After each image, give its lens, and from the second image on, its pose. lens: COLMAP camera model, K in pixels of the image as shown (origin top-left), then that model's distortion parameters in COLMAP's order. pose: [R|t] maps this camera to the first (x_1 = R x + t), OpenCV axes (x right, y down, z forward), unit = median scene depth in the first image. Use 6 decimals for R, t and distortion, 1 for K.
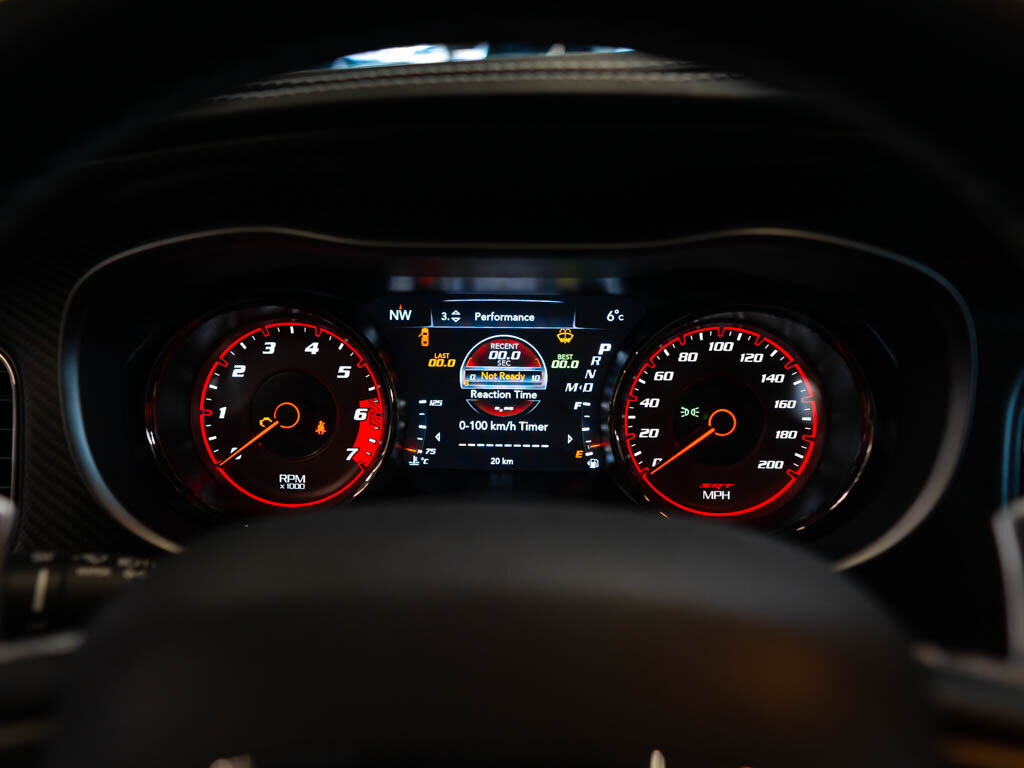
lens RADIAL K [[786.2, 0, 502.4], [0, 786.2, 385.1], [0, 0, 1]] dist [-0.002720, 0.000401]
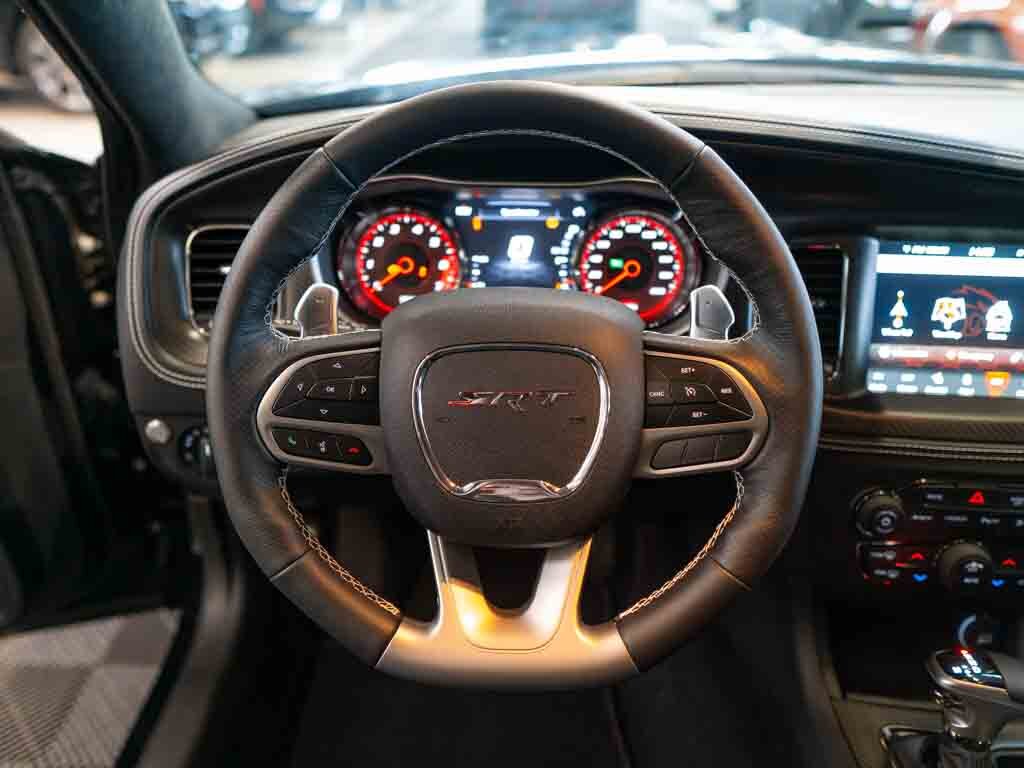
lens RADIAL K [[786.2, 0, 502.4], [0, 786.2, 385.1], [0, 0, 1]] dist [-0.002720, 0.000401]
pose [[0.999784, -0.002587, 0.020636, -0.080749], [-0.000633, 0.987992, 0.154506, 0.030911], [-0.020788, -0.154485, 0.987776, -0.932005]]
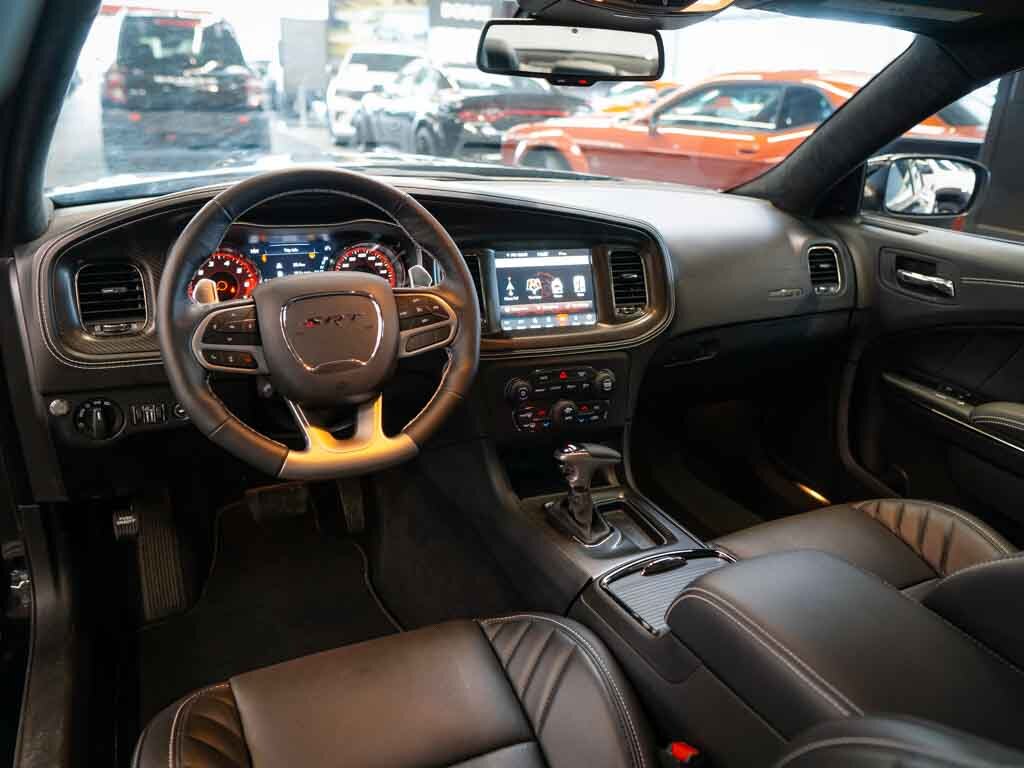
lens RADIAL K [[781.6, 0, 534.3], [0, 781.6, 384.7], [0, 0, 1]] dist [-0.004830, 0.001128]
pose [[0.878810, -0.122854, 0.461085, -0.645828], [0.113075, 0.992382, 0.048898, 0.399984], [-0.463580, 0.009165, 0.886008, -2.169392]]
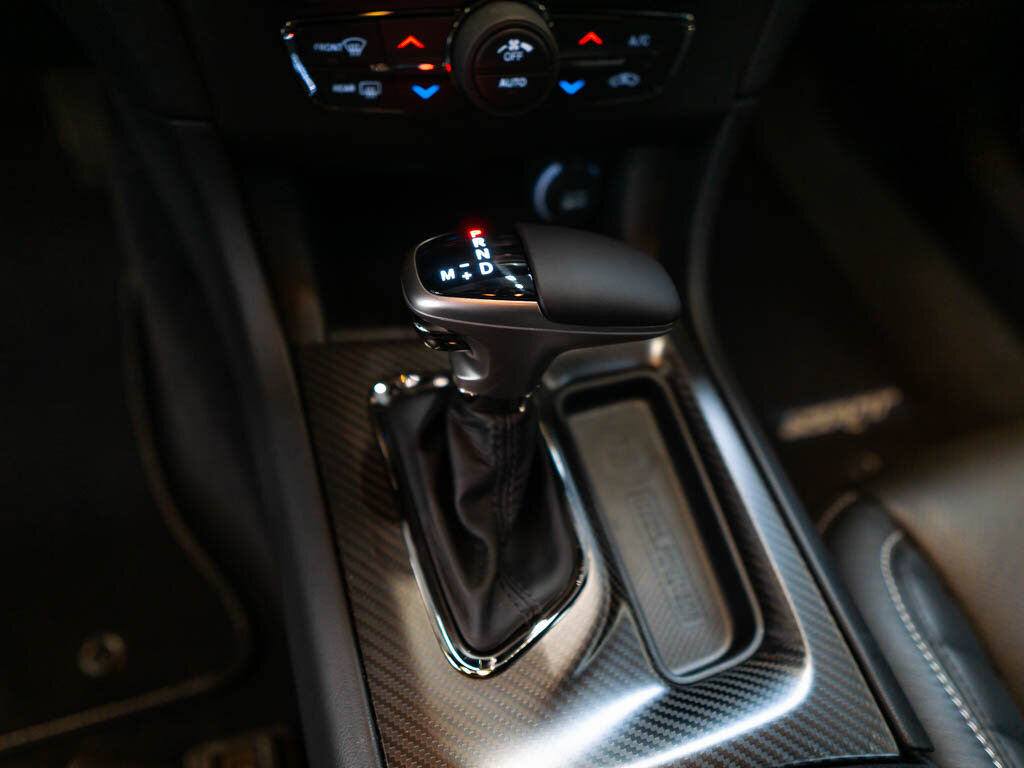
lens RADIAL K [[786.2, 0, 502.4], [0, 786.2, 385.1], [0, 0, 1]] dist [-0.002720, 0.000401]
pose [[0.935303, -0.207532, 0.286597, 0.665203], [-0.003720, 0.804135, 0.594435, 0.482593], [-0.353827, -0.557044, 0.751338, -0.113562]]
